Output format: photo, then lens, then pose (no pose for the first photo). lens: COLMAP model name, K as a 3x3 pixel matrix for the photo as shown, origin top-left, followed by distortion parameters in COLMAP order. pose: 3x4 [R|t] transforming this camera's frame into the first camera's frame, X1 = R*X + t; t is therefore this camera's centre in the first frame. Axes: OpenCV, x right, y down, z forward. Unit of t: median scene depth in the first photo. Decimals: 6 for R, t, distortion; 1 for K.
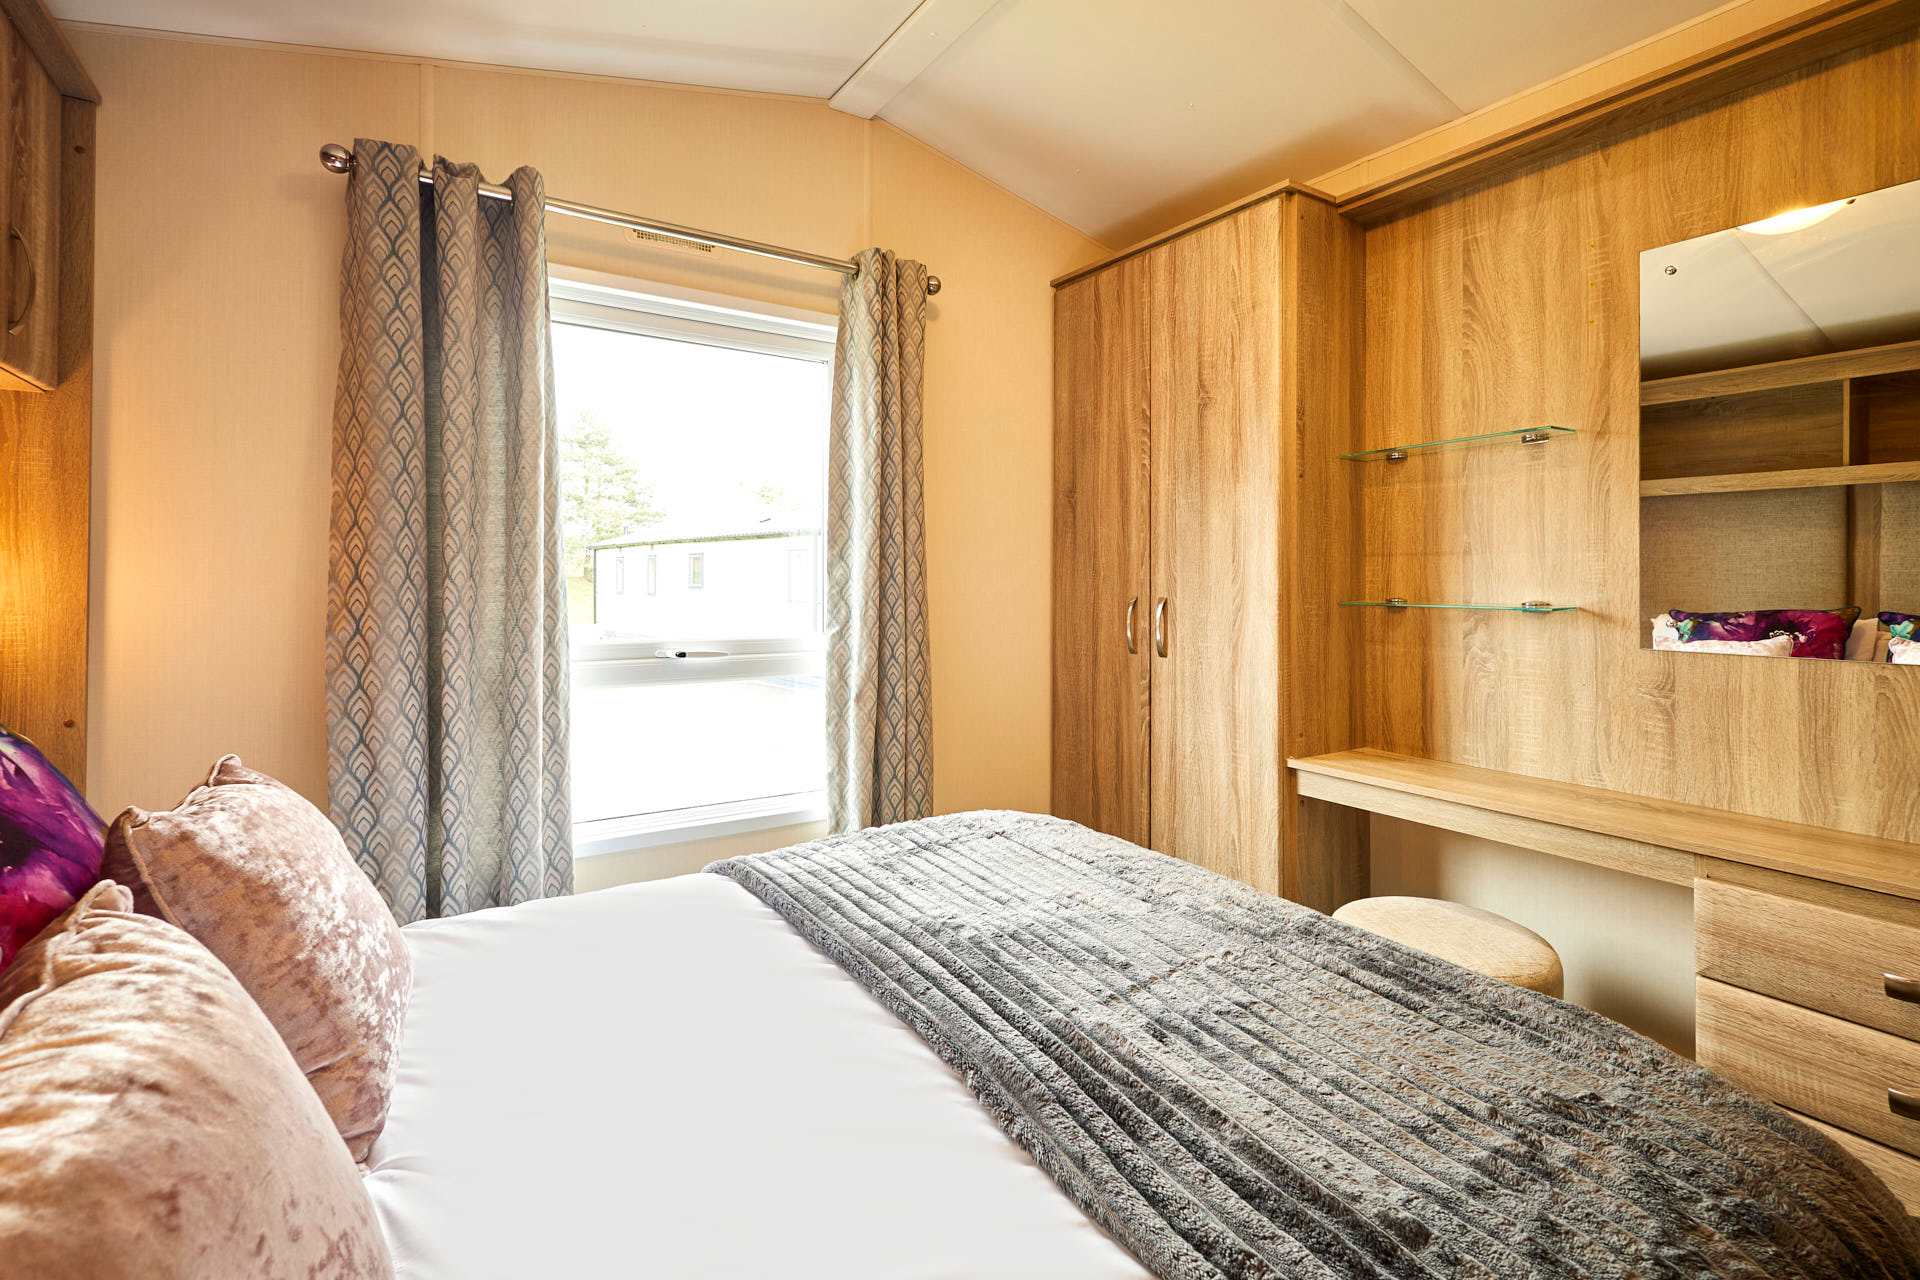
lens RADIAL K [[881.0, 0, 978.3], [0, 881.0, 574.5], [0, 0, 1]] dist [0.002875, 0.000264]
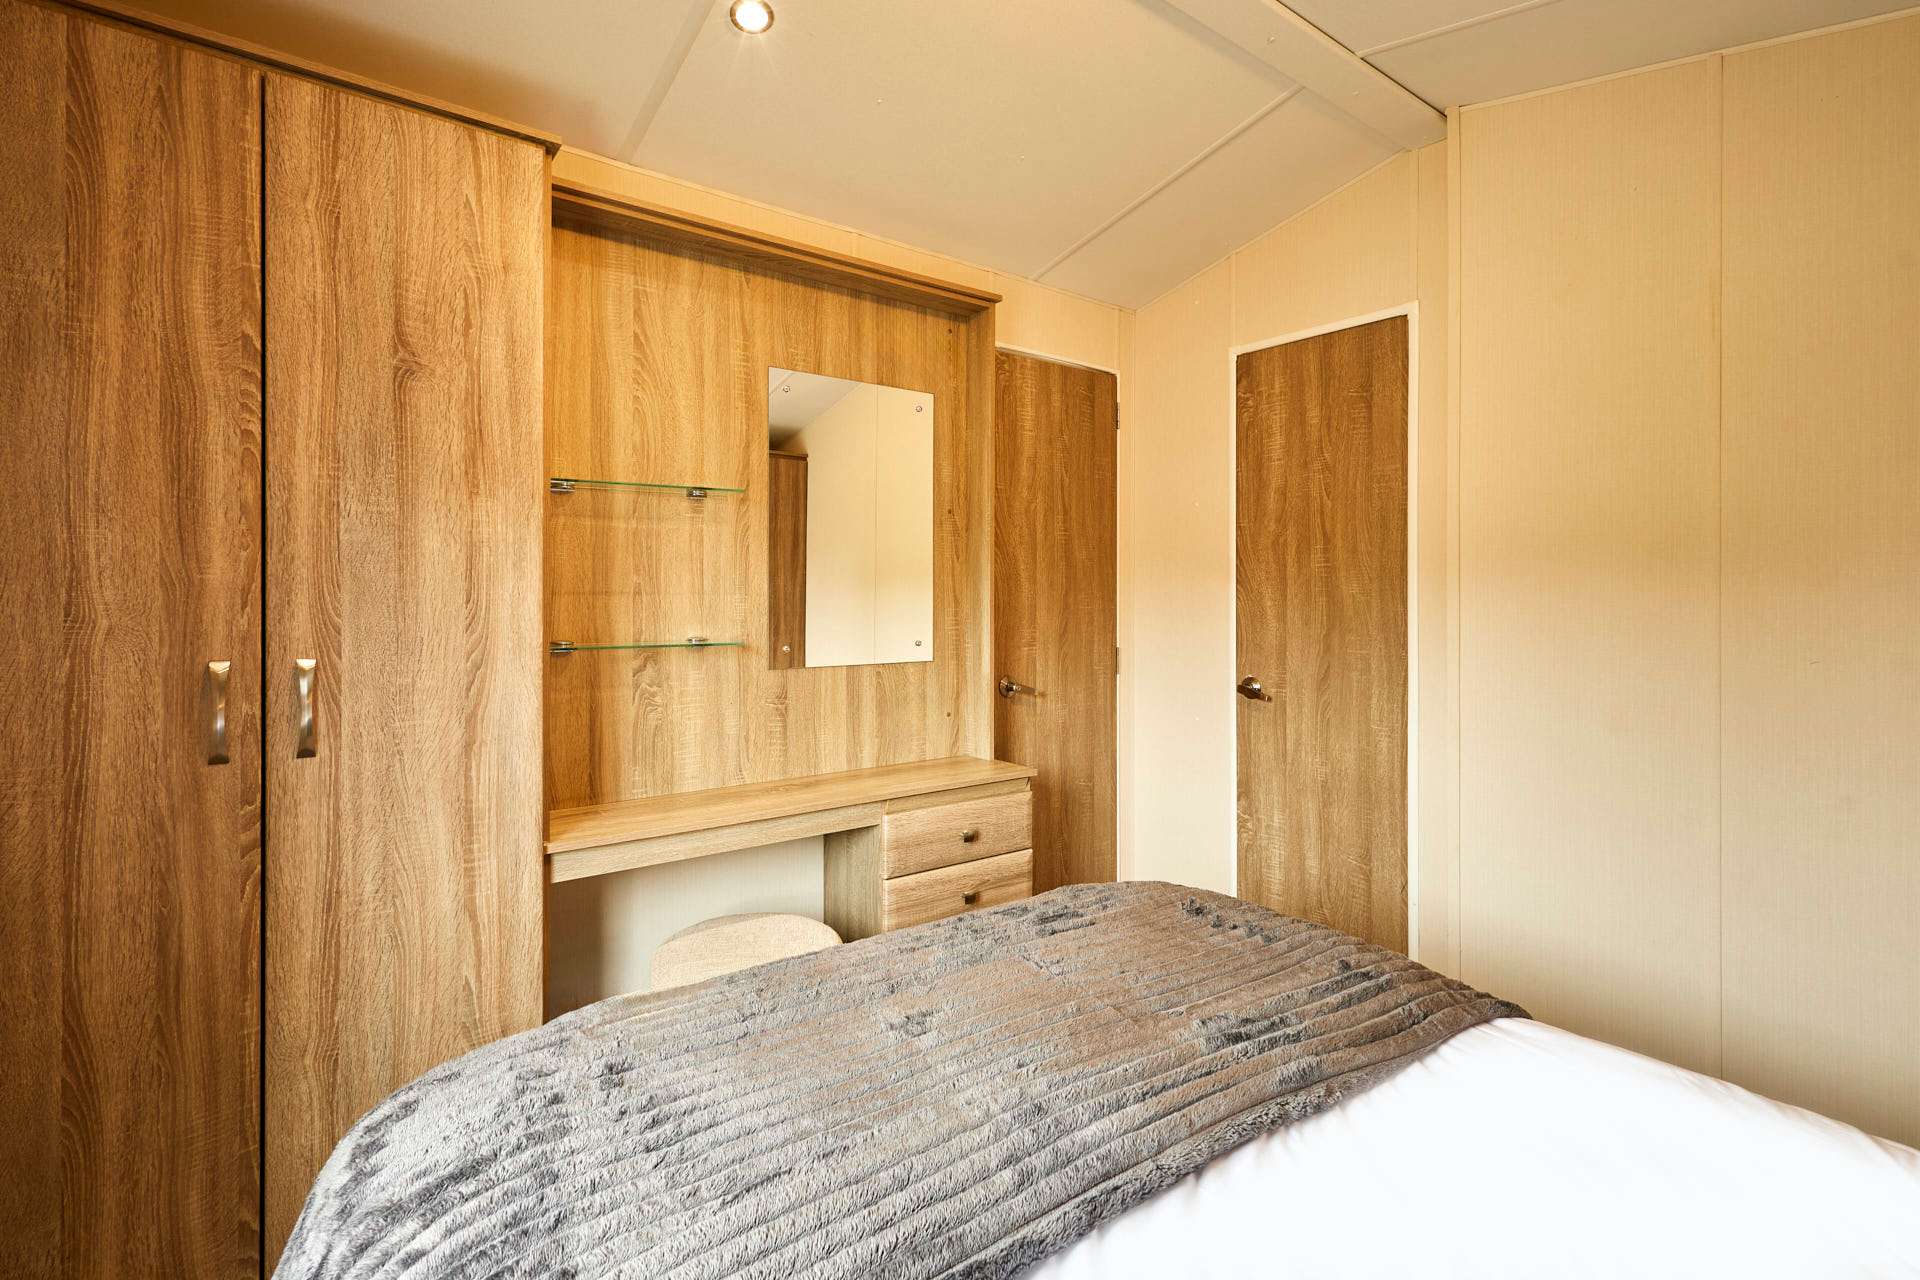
lens RADIAL K [[881.0, 0, 952.3], [0, 881.0, 596.8], [0, 0, 1]] dist [0.002875, 0.000264]
pose [[-0.045691, -0.003891, 0.998948, -0.482997], [-0.006547, 0.999972, 0.003595, -0.025820], [-0.998934, -0.006376, -0.045715, 0.667134]]
